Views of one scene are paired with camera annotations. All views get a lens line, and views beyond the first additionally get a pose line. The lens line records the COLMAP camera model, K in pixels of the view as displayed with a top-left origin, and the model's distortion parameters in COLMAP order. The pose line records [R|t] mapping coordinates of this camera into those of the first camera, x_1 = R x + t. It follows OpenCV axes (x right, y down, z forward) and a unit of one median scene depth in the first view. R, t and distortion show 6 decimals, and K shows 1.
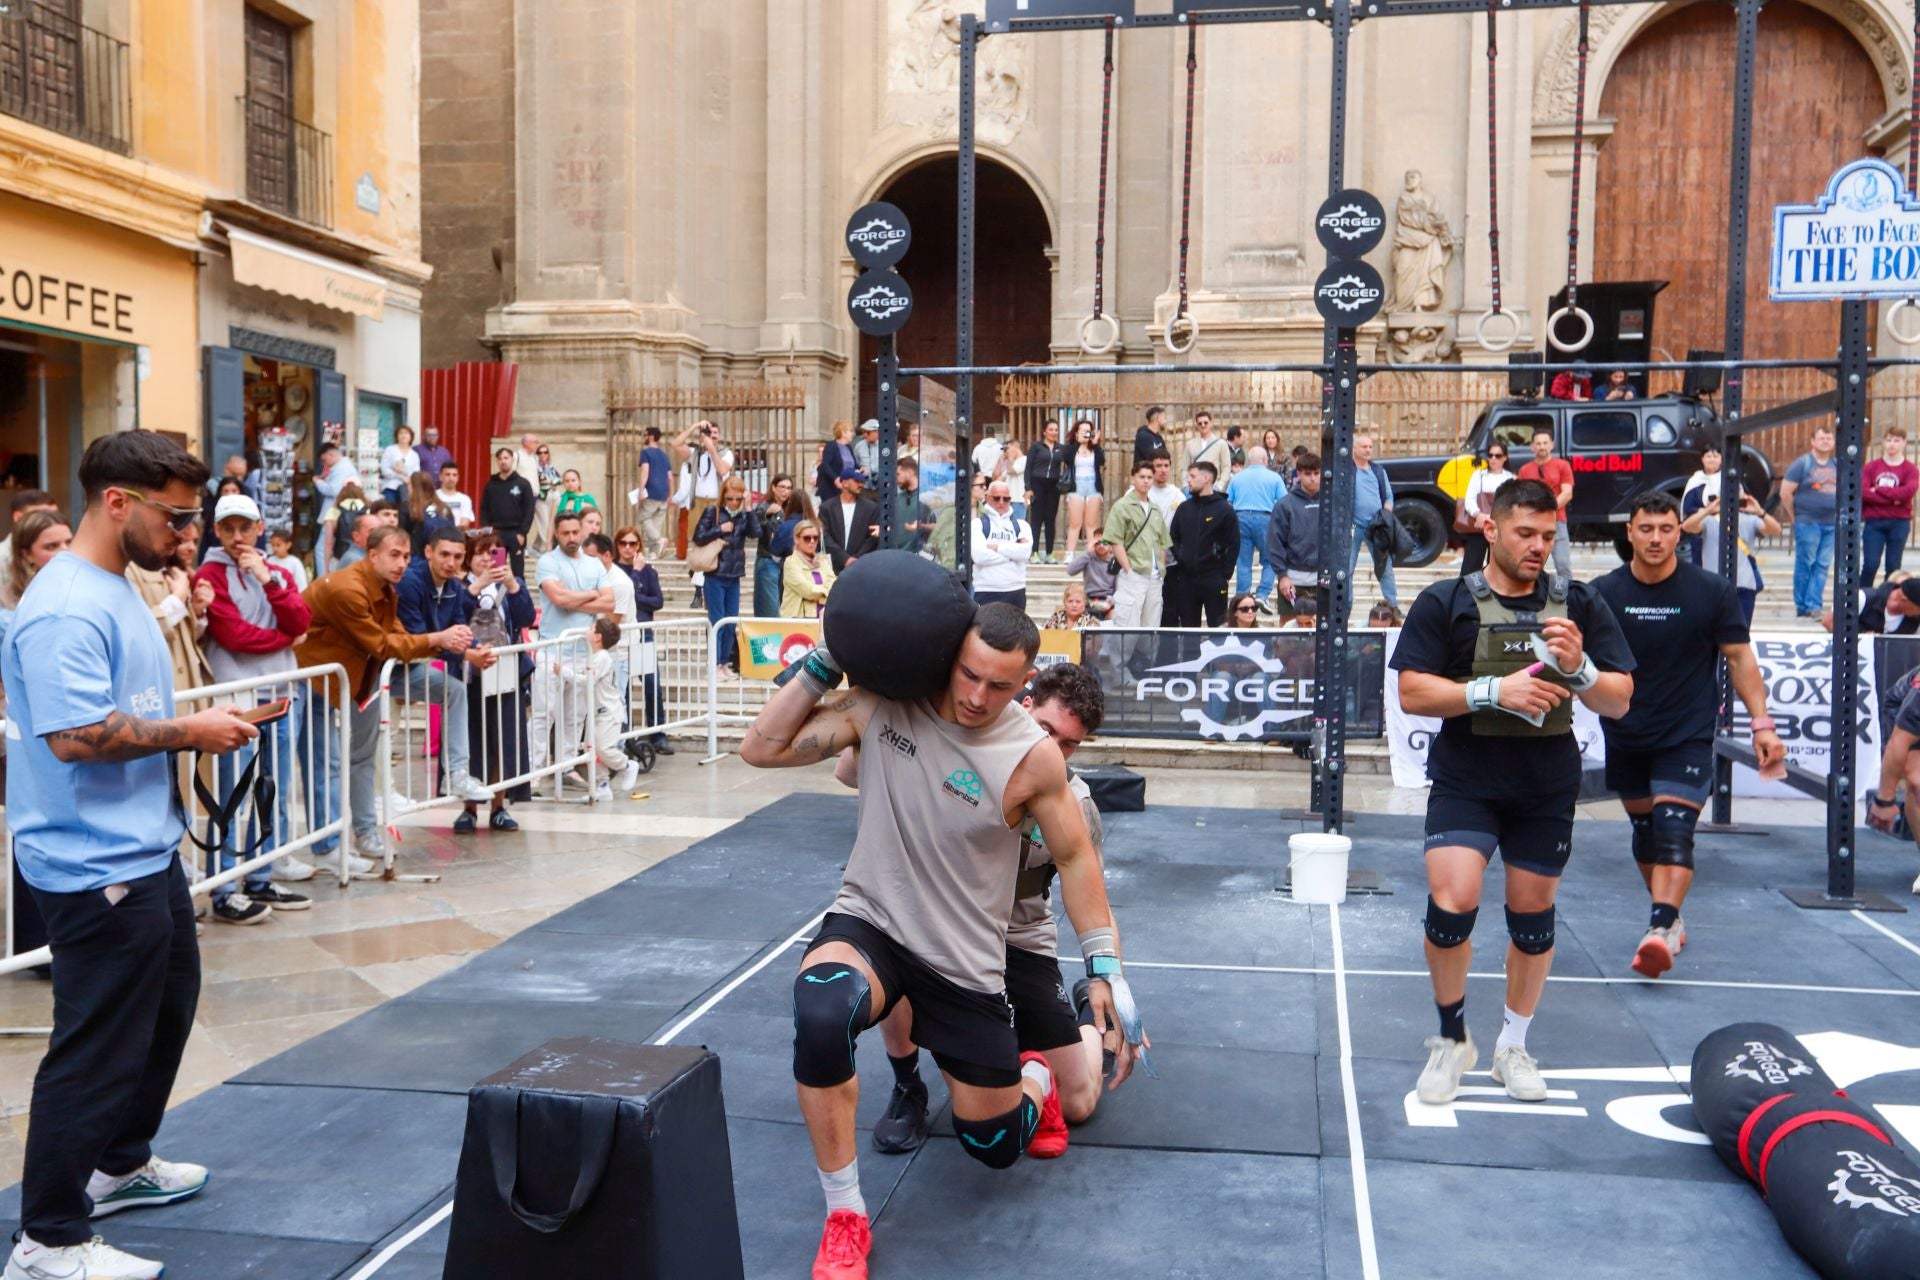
lens RADIAL K [[1818.4, 0, 956.4], [0, 1818.4, 636.9], [0, 0, 1]] dist [-0.007153, 0.147396]
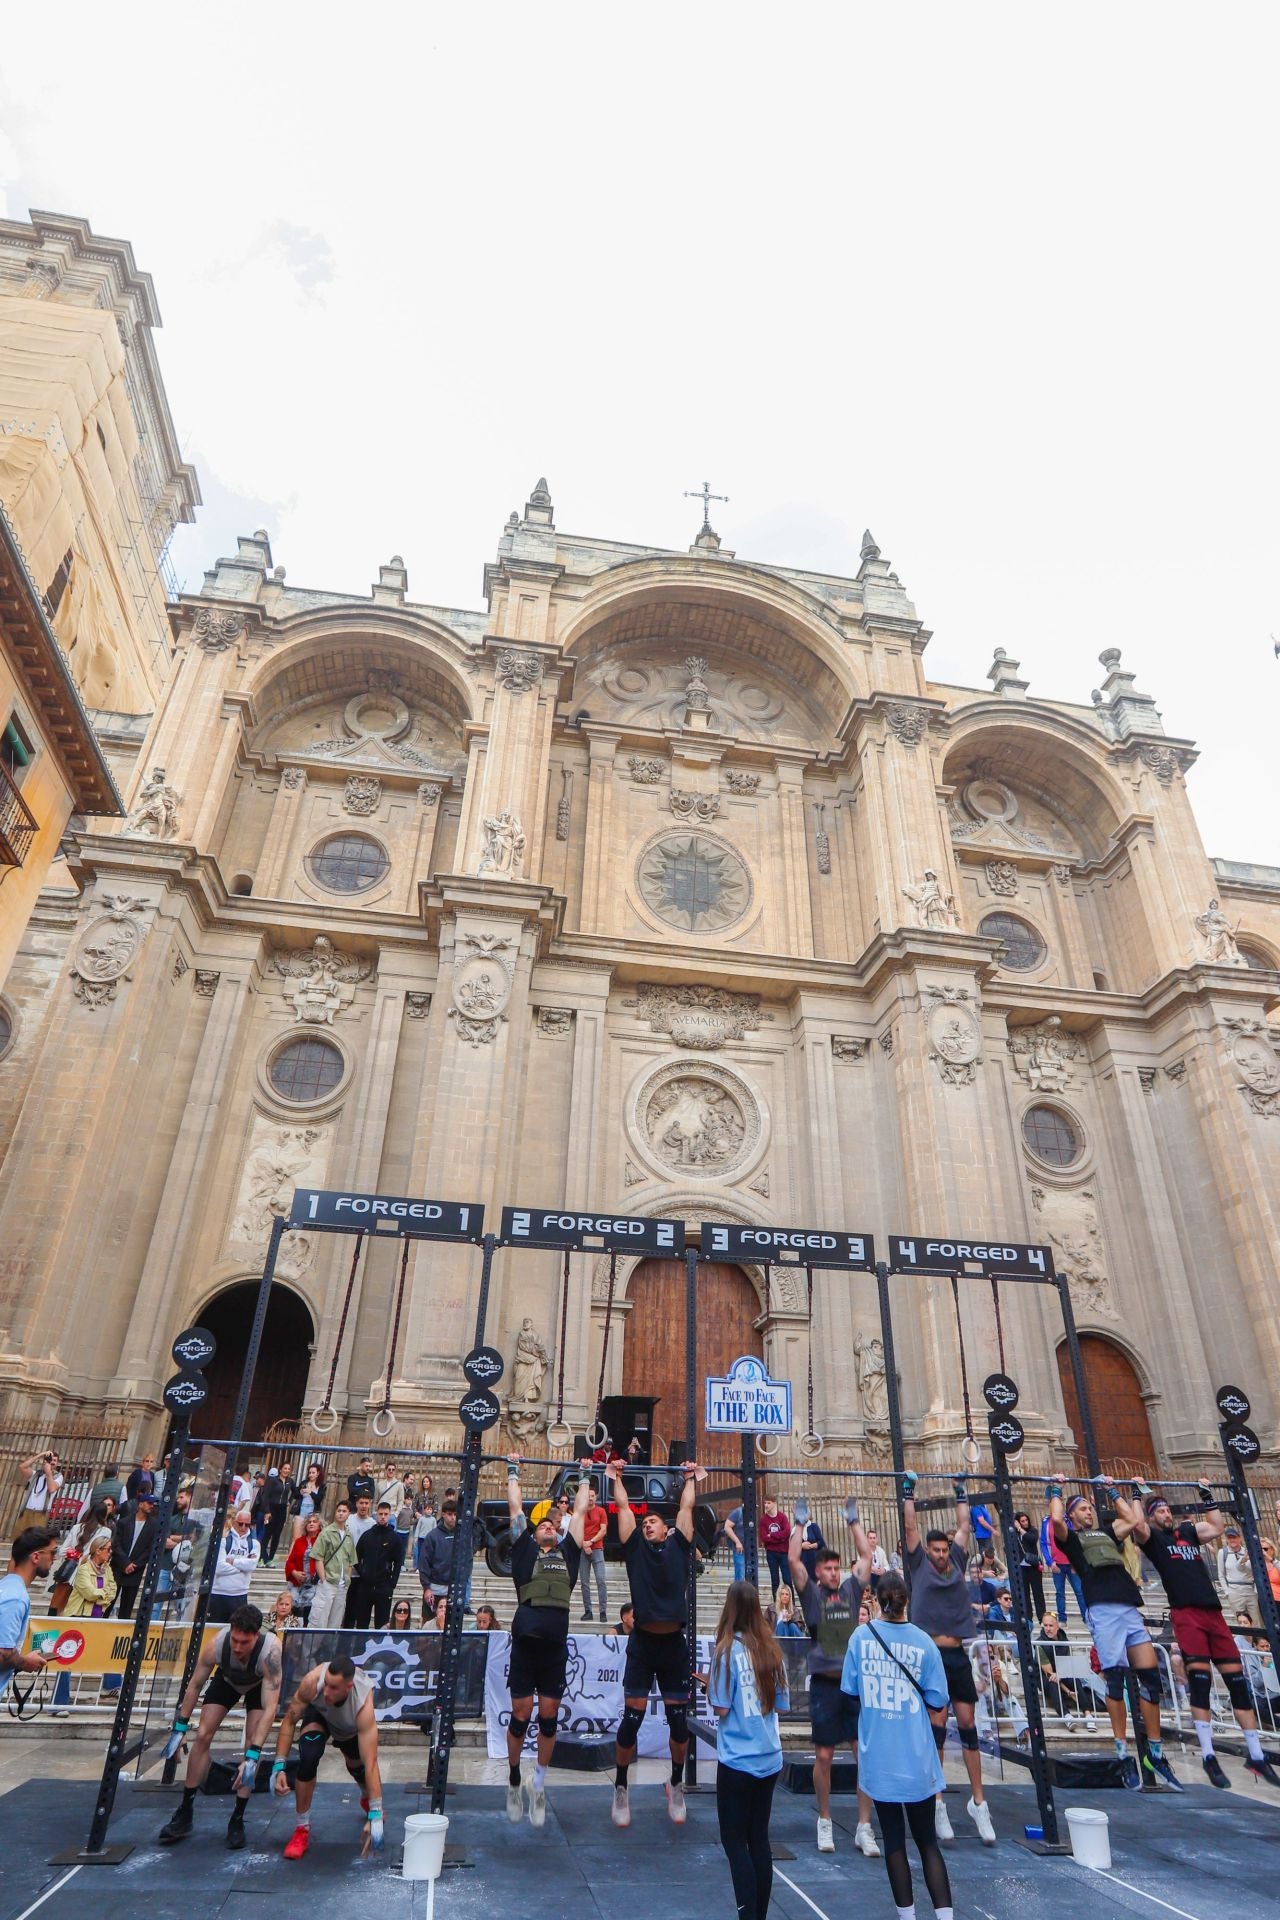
lens RADIAL K [[1033.2, 0, 633.7], [0, 1033.2, 964.6], [0, 0, 1]] dist [-0.068149, 0.043076]
pose [[0.941136, 0.186403, 0.281987, 0.002751], [-0.004612, 0.841216, -0.540679, -0.010763], [-0.337997, 0.507552, 0.792559, -0.004101]]
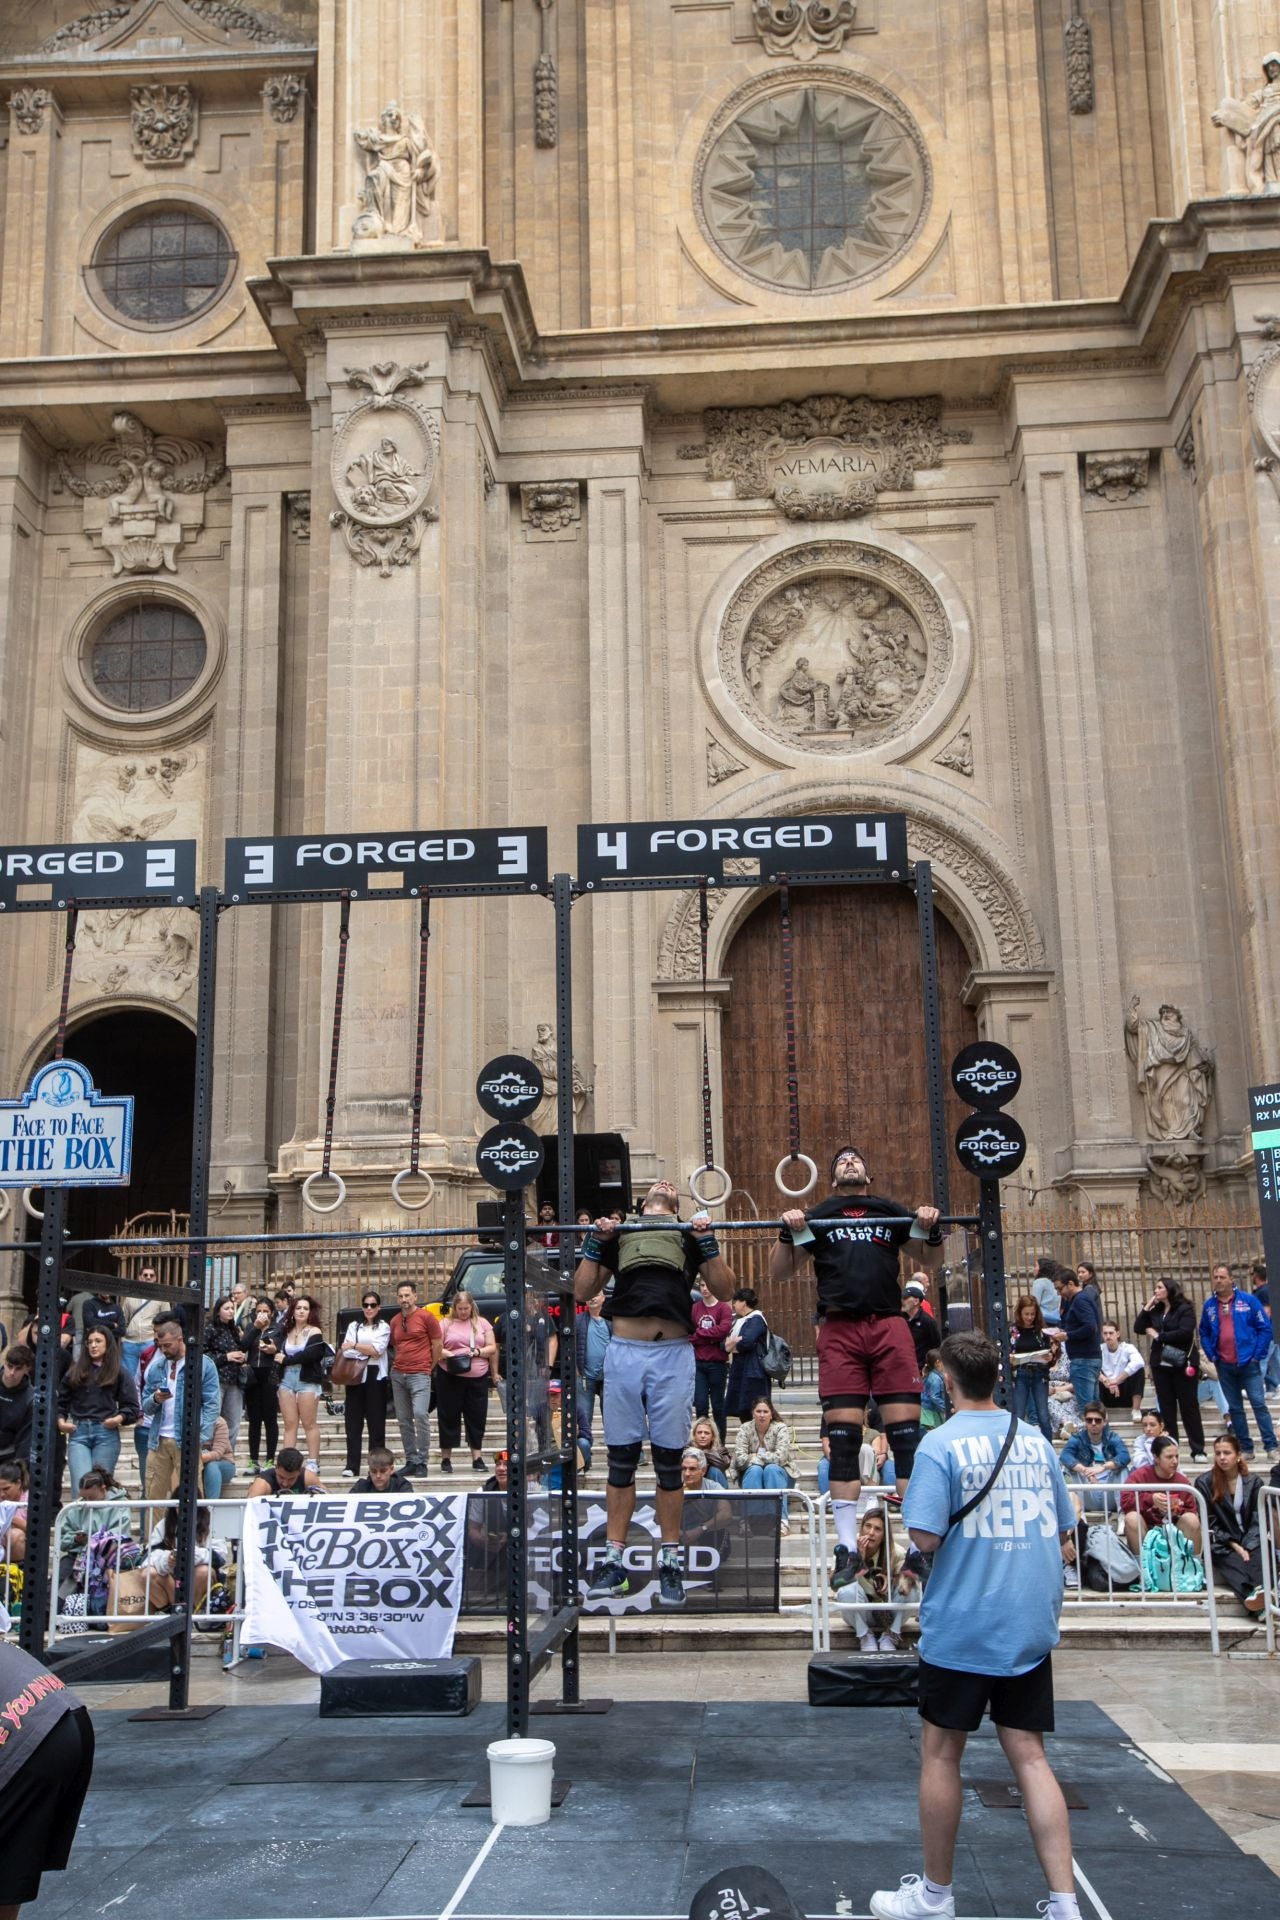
lens RADIAL K [[1814.2, 0, 642.0], [0, 1814.2, 968.3], [0, 0, 1]] dist [-0.015321, 0.162930]
pose [[0.993210, -0.001158, 0.116327, 0.295844], [0.032548, 0.962783, -0.268310, -0.004441], [-0.111687, 0.270274, 0.956283, -0.036607]]
